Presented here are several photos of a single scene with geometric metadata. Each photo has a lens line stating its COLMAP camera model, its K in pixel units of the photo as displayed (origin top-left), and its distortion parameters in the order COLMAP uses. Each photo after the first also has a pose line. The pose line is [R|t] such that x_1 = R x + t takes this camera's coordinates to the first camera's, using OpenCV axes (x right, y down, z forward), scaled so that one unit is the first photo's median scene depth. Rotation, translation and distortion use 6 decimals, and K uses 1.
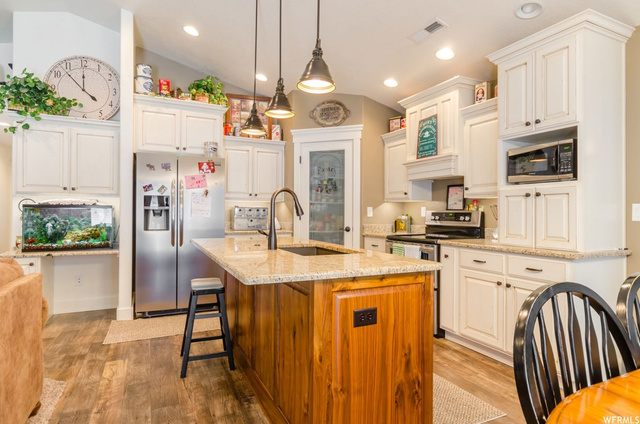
lens RADIAL K [[359.3, 0, 317.2], [0, 359.3, 213.9], [0, 0, 1]] dist [0.004292, 0.000432]
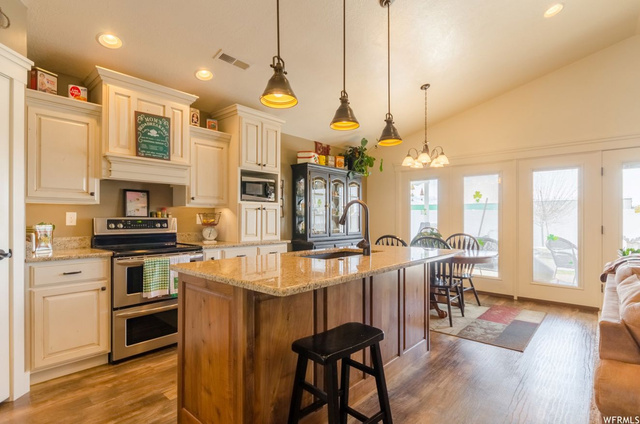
lens RADIAL K [[319.7, 0, 321.7], [0, 319.7, 220.7], [0, 0, 1]] dist [-0.001981, -0.000307]
pose [[-0.399216, -0.014920, 0.916735, -0.597888], [-0.001724, 0.999878, 0.015522, -0.015315], [-0.916855, 0.004617, -0.399193, 0.932788]]
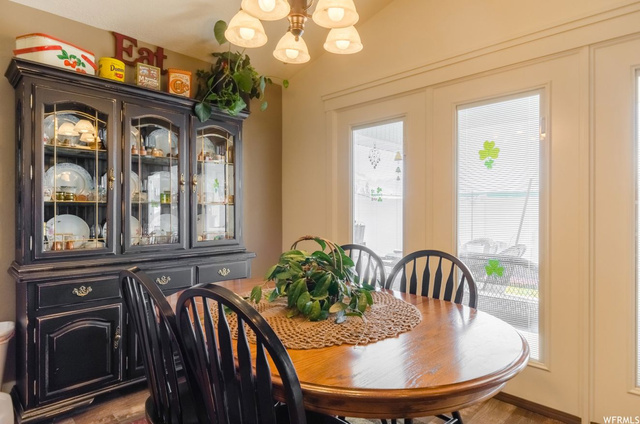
lens RADIAL K [[372.7, 0, 337.0], [0, 372.7, 215.0], [0, 0, 1]] dist [0.001596, 0.000655]
pose [[-0.381664, -0.016508, 0.924154, -0.114109], [0.001734, 0.999826, 0.018575, -0.006619], [-0.924300, 0.008692, -0.381569, 0.274301]]
